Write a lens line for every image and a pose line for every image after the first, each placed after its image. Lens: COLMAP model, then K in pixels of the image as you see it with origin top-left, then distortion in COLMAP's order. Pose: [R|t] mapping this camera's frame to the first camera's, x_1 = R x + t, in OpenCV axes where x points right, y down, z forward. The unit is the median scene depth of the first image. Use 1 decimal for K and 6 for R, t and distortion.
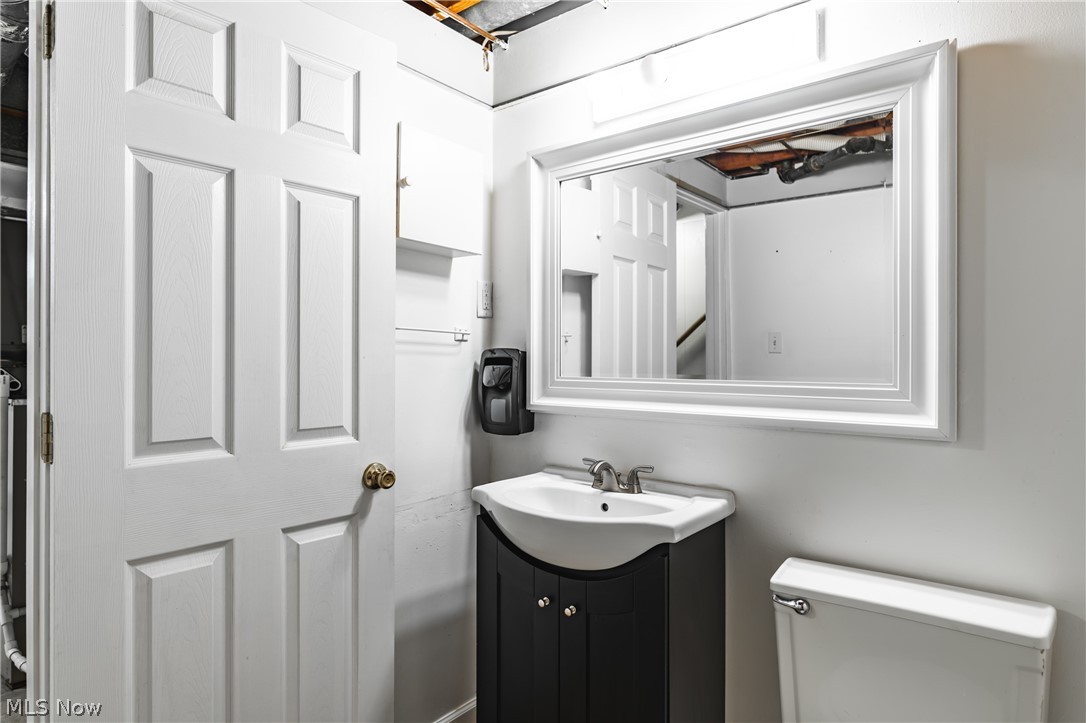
lens RADIAL K [[618.4, 0, 547.2], [0, 618.4, 354.2], [0, 0, 1]] dist [-0.014833, -0.000230]
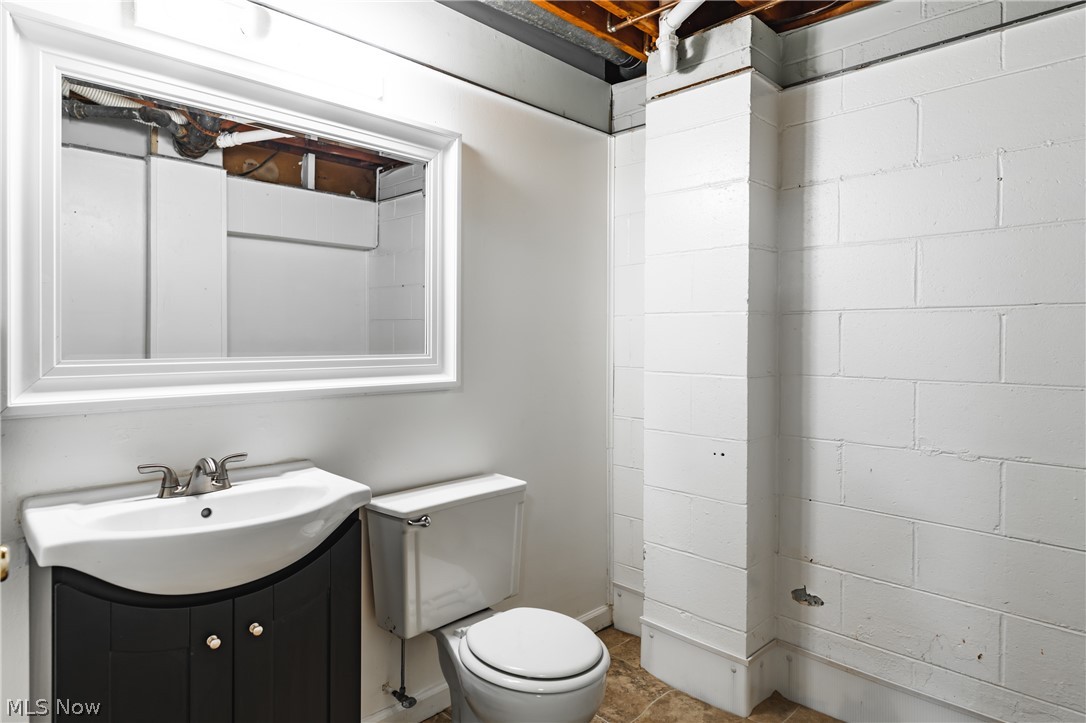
lens RADIAL K [[635.4, 0, 547.8], [0, 635.4, 338.4], [0, 0, 1]] dist [0.001472, 0.000388]
pose [[0.105184, -0.005733, 0.994436, -0.773730], [-0.014998, 0.999860, 0.007350, -0.002464], [-0.994340, -0.015688, 0.105084, 0.488866]]
